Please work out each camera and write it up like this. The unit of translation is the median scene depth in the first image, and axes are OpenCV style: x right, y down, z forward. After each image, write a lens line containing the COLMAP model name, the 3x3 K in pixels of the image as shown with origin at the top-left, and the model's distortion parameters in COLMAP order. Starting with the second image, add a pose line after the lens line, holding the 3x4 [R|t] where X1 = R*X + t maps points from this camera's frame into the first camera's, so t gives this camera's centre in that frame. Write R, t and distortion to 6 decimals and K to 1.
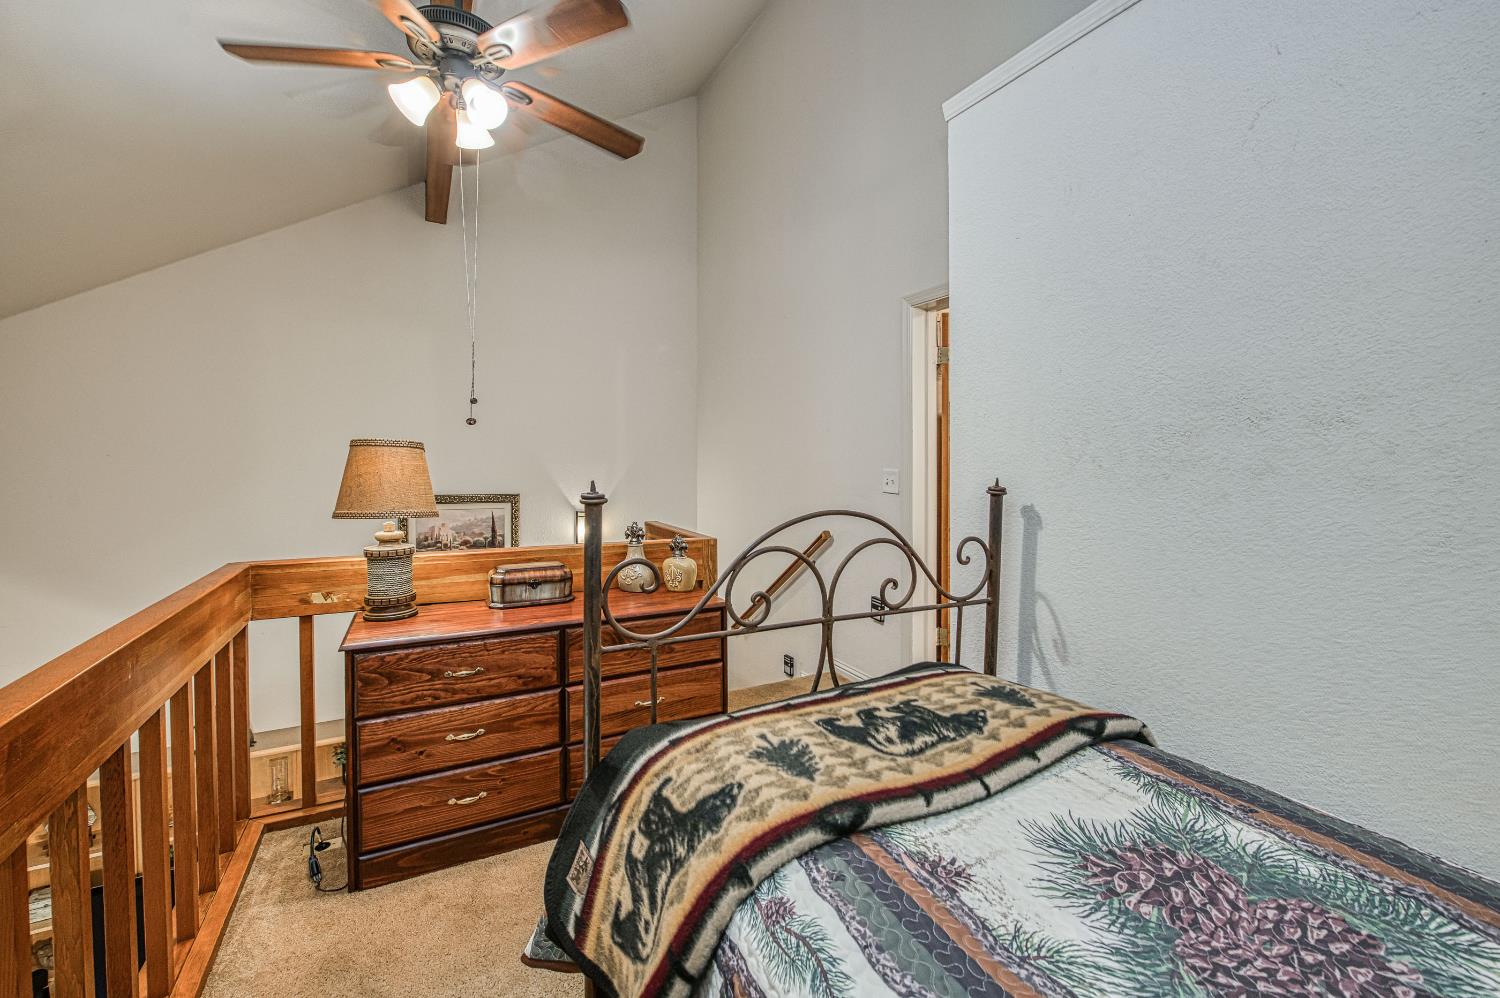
lens RADIAL K [[609.4, 0, 765.3], [0, 609.4, 498.5], [0, 0, 1]] dist [-0.011144, -0.000260]
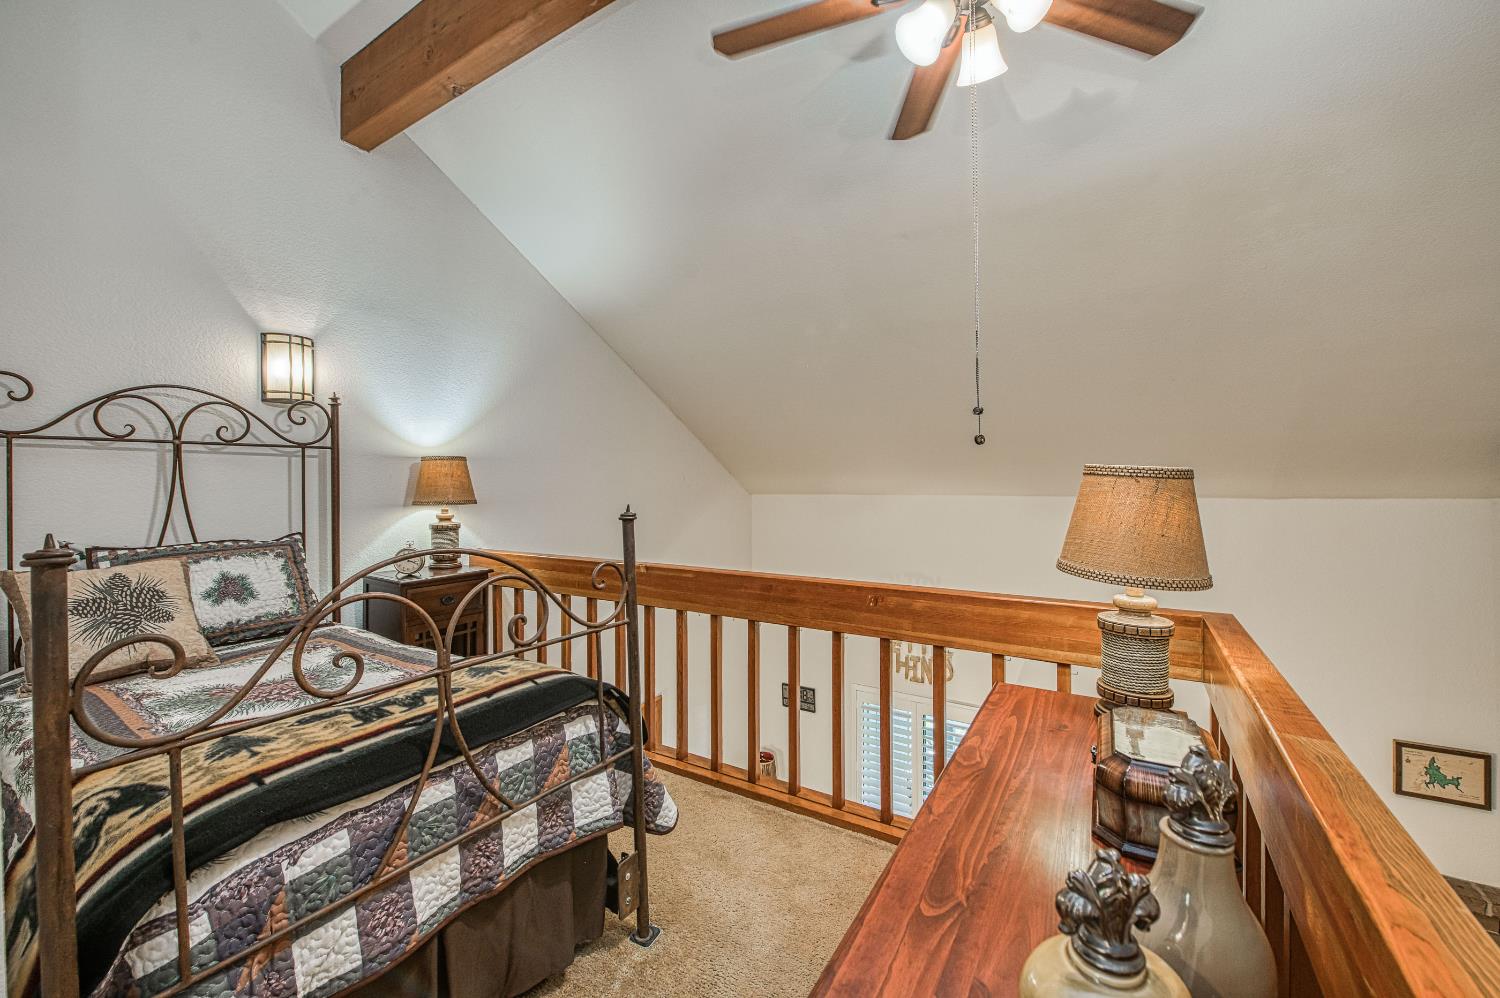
lens RADIAL K [[592.7, 0, 752.5], [0, 592.7, 494.1], [0, 0, 1]] dist [-0.000603, -0.000366]
pose [[-0.878218, 0.004316, -0.478242, 0.134607], [-0.031983, 0.997191, 0.067732, -0.148797], [0.477191, 0.074779, -0.875612, 2.193756]]
